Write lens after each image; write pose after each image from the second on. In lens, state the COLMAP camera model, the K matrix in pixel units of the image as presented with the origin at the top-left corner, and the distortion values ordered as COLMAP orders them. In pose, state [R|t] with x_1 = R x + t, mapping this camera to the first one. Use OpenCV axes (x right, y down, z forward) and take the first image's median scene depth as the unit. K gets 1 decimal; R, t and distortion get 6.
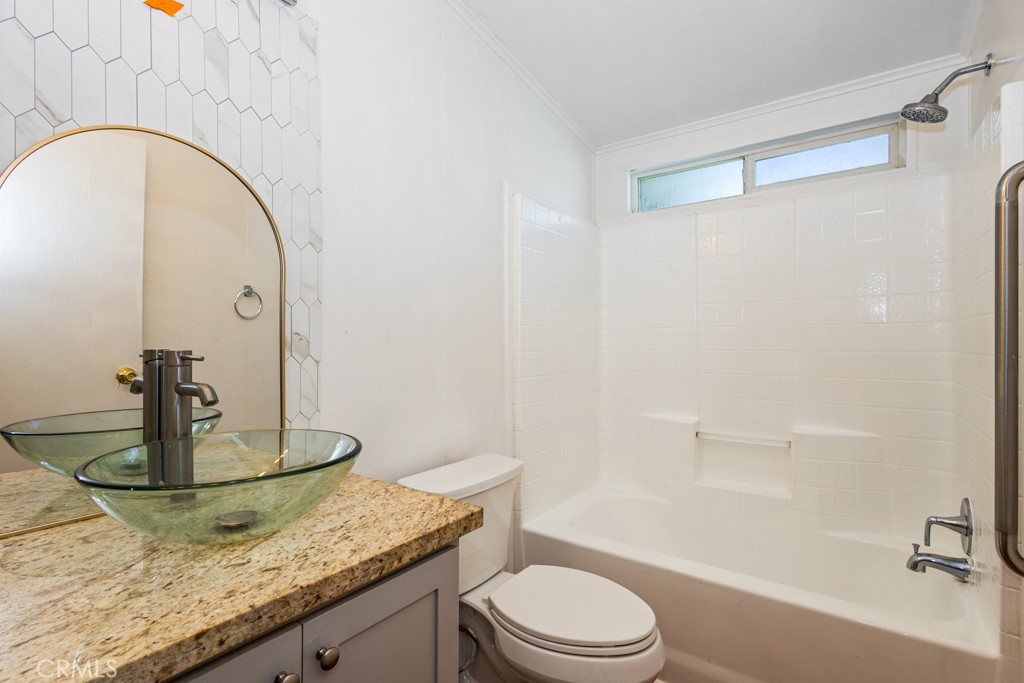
lens RADIAL K [[474.2, 0, 512.0], [0, 474.2, 341.5], [0, 0, 1]] dist [0.006932, -0.001615]
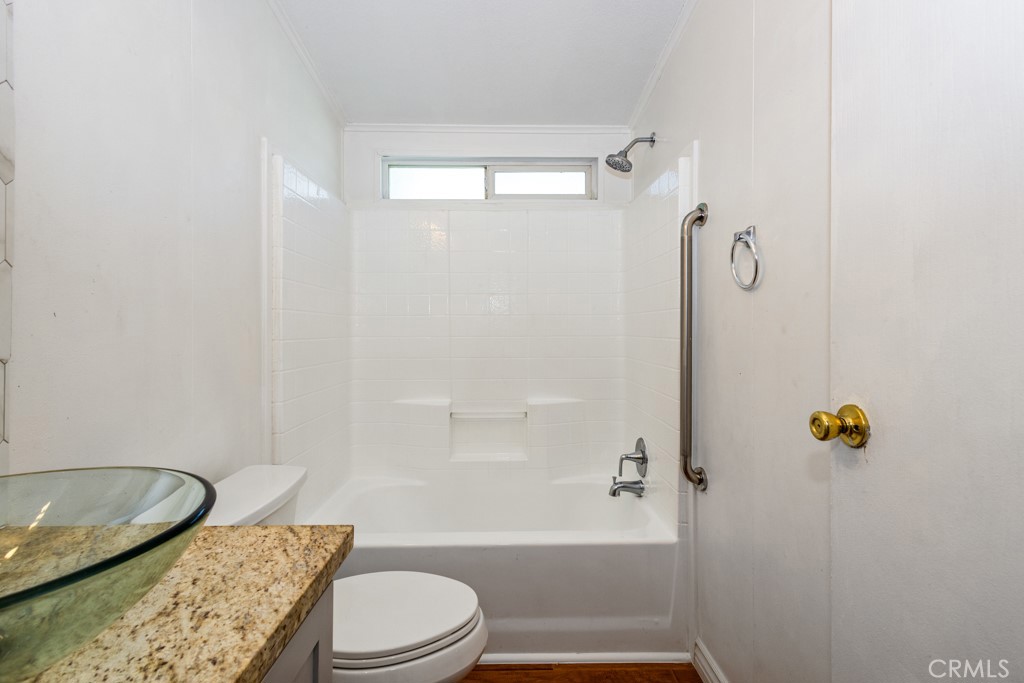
lens RADIAL K [[468.1, 0, 513.5], [0, 468.1, 327.9], [0, 0, 1]] dist [0.004434, -0.000514]
pose [[0.804405, 0.001415, 0.594079, -0.187177], [-0.000684, 0.999999, -0.001455, -0.000175], [-0.594081, 0.000764, 0.804405, 0.091311]]
